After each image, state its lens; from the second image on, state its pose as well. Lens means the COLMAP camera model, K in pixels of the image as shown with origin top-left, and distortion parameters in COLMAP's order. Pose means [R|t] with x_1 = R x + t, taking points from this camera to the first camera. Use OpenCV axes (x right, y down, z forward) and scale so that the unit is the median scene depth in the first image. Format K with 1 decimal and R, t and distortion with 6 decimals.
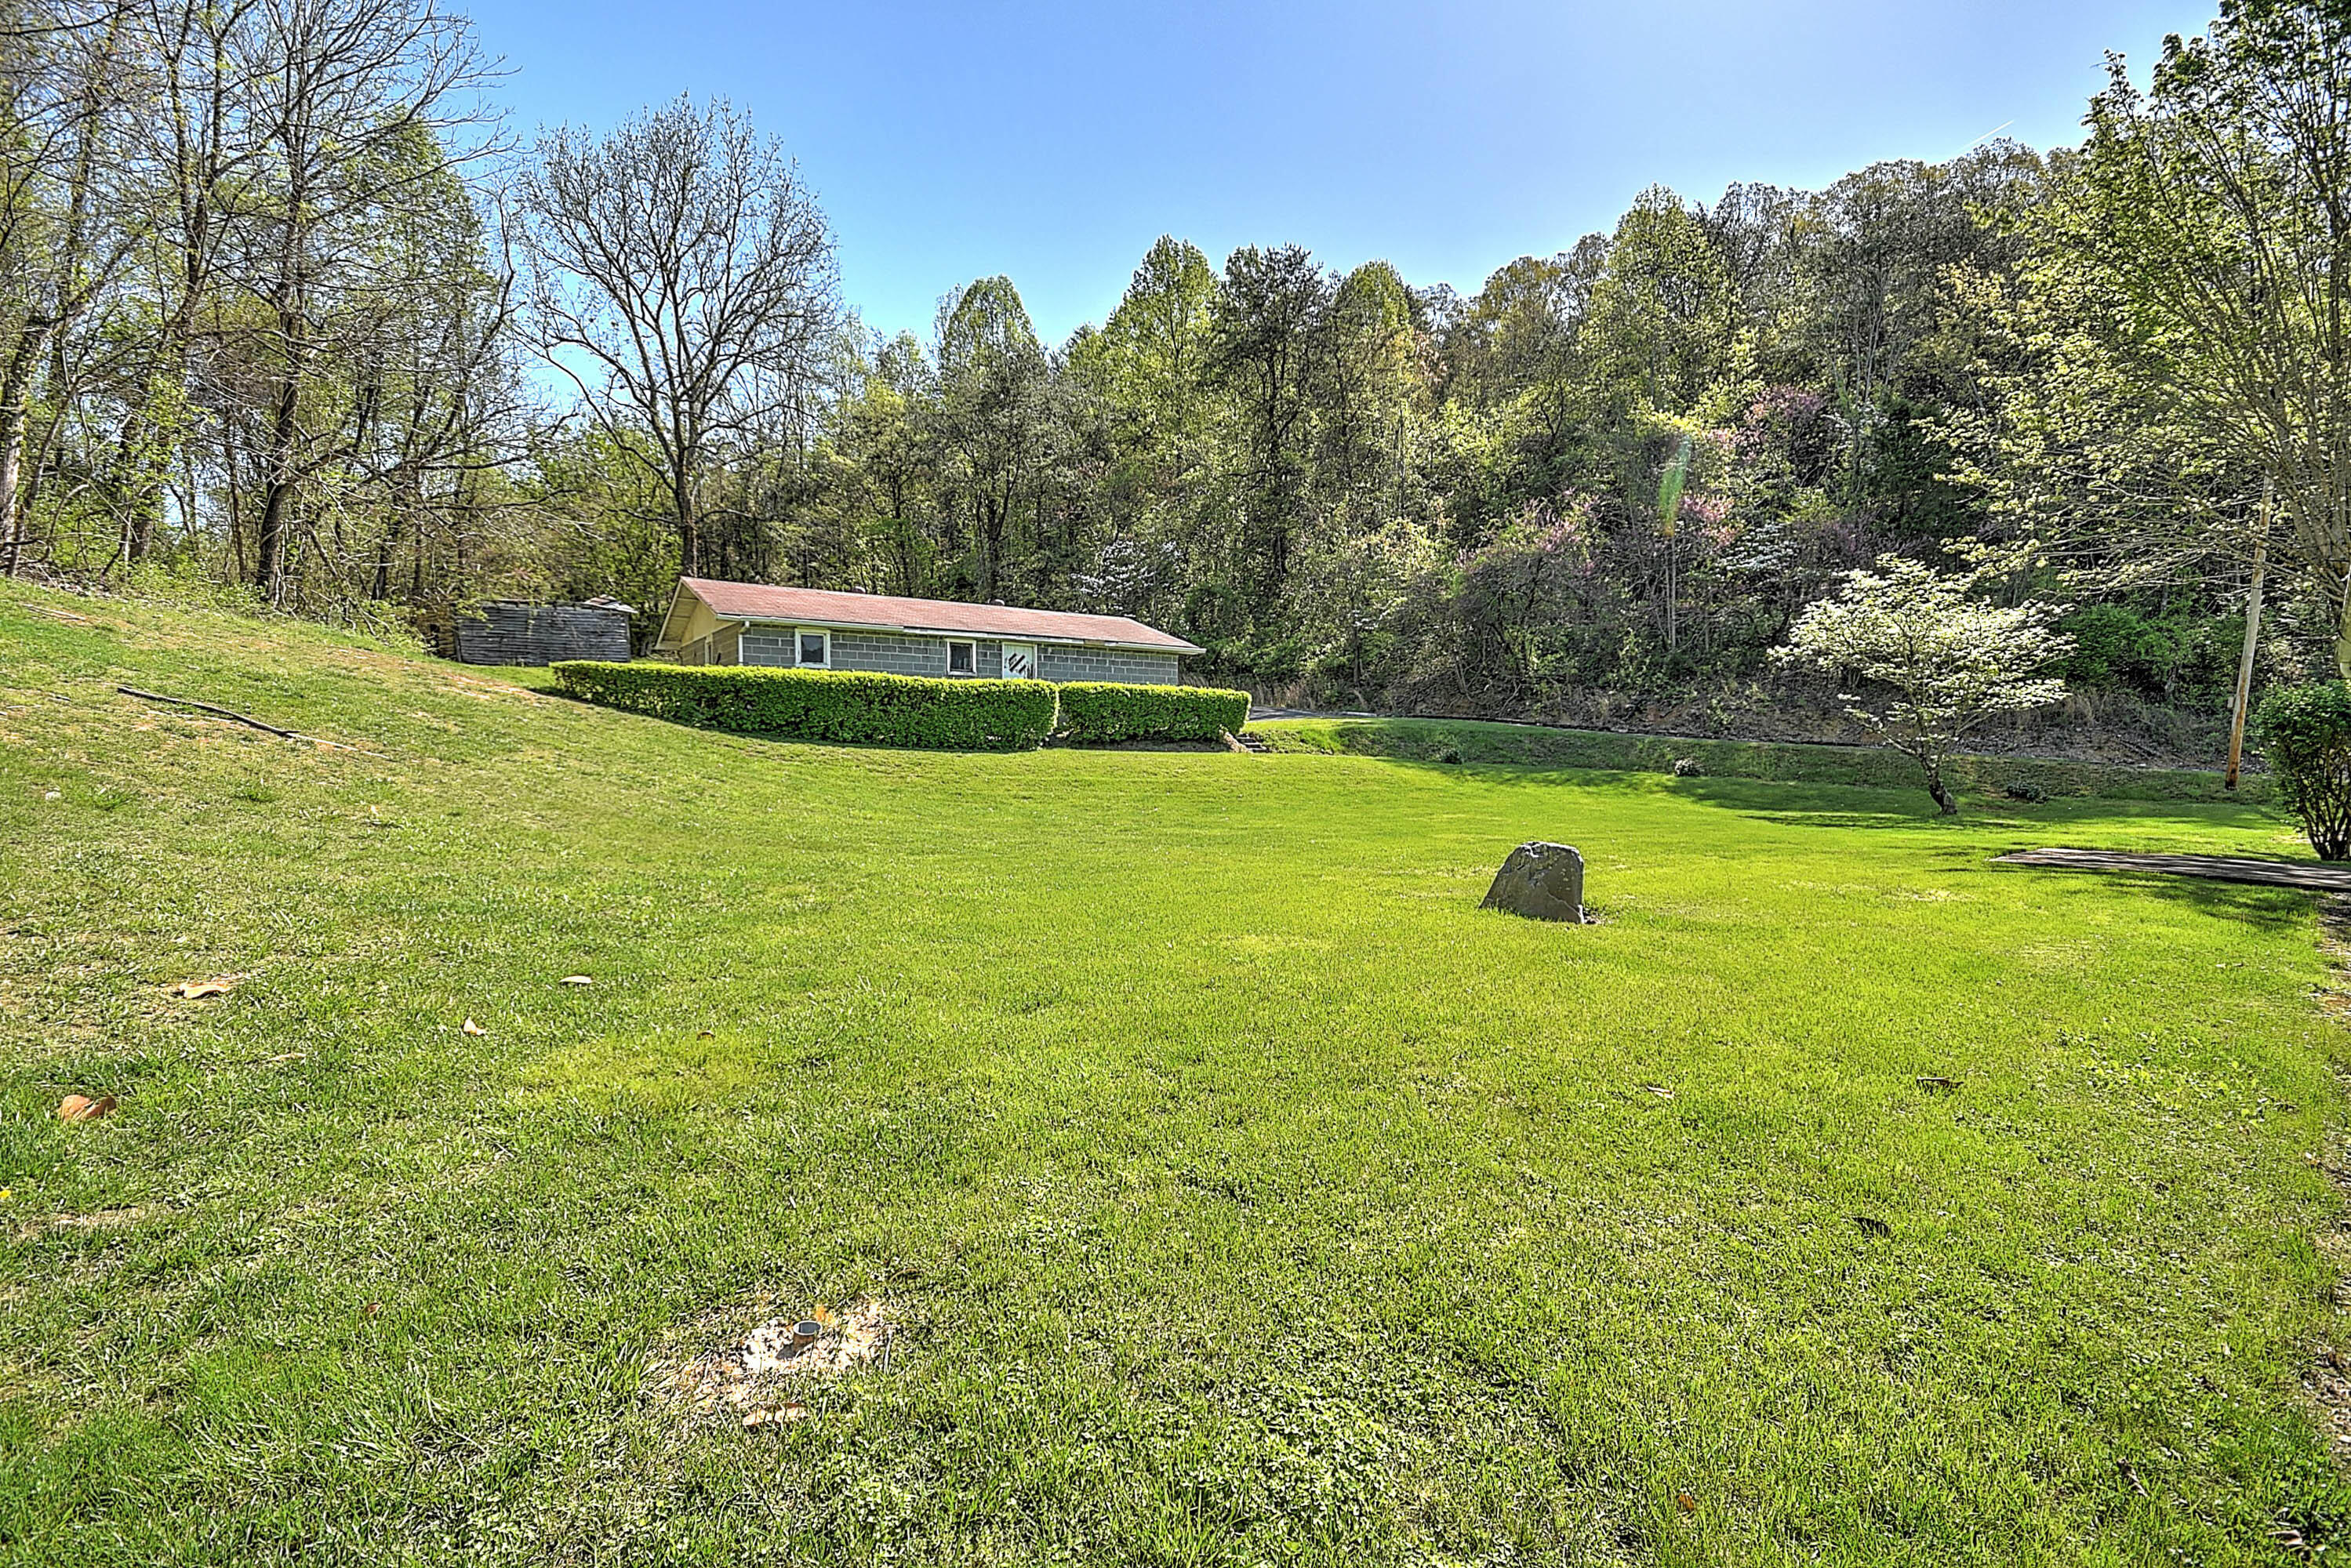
lens RADIAL K [[1018.0, 0, 1176.6], [0, 1018.0, 776.4], [0, 0, 1]] dist [-0.000761, -0.000016]
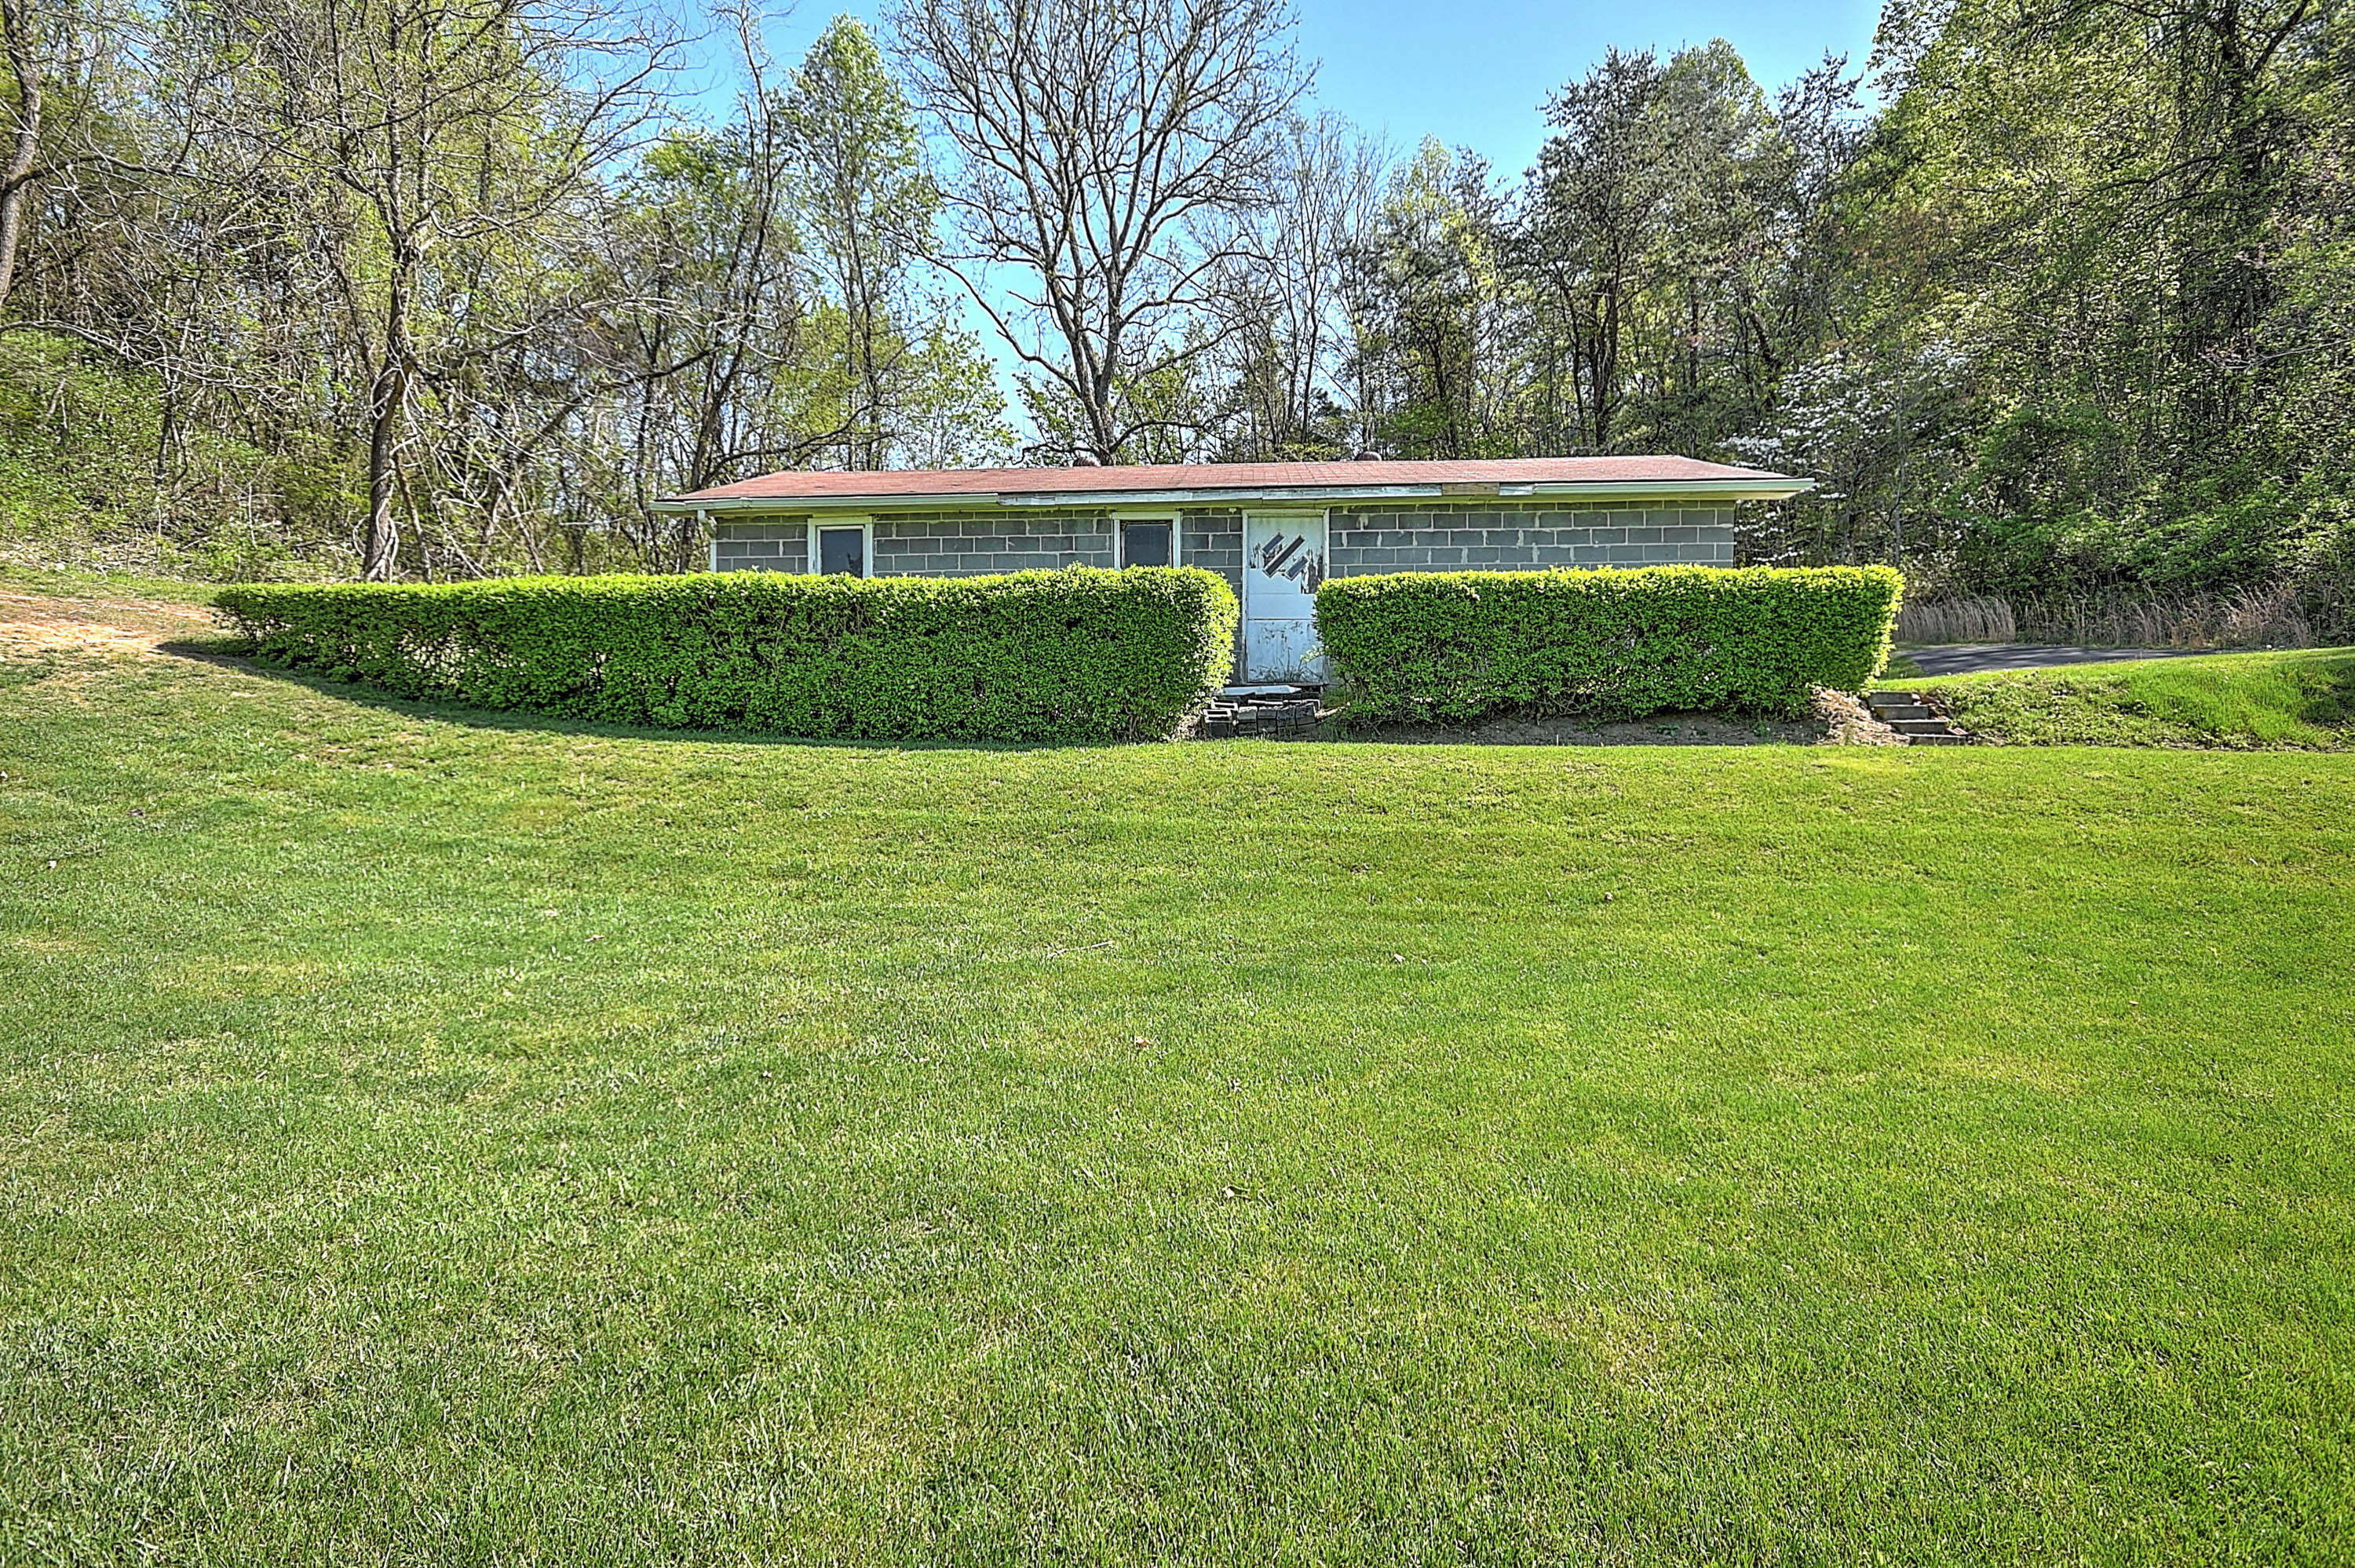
lens RADIAL K [[1231.1, 0, 1175.6], [0, 1231.1, 786.7], [0, 0, 1]] dist [0.005438, -0.000485]
pose [[0.778163, 0.001771, -0.628060, 0.152382], [-0.010750, 0.999887, -0.010499, -0.003009], [0.627971, 0.014922, 0.778094, 0.566149]]
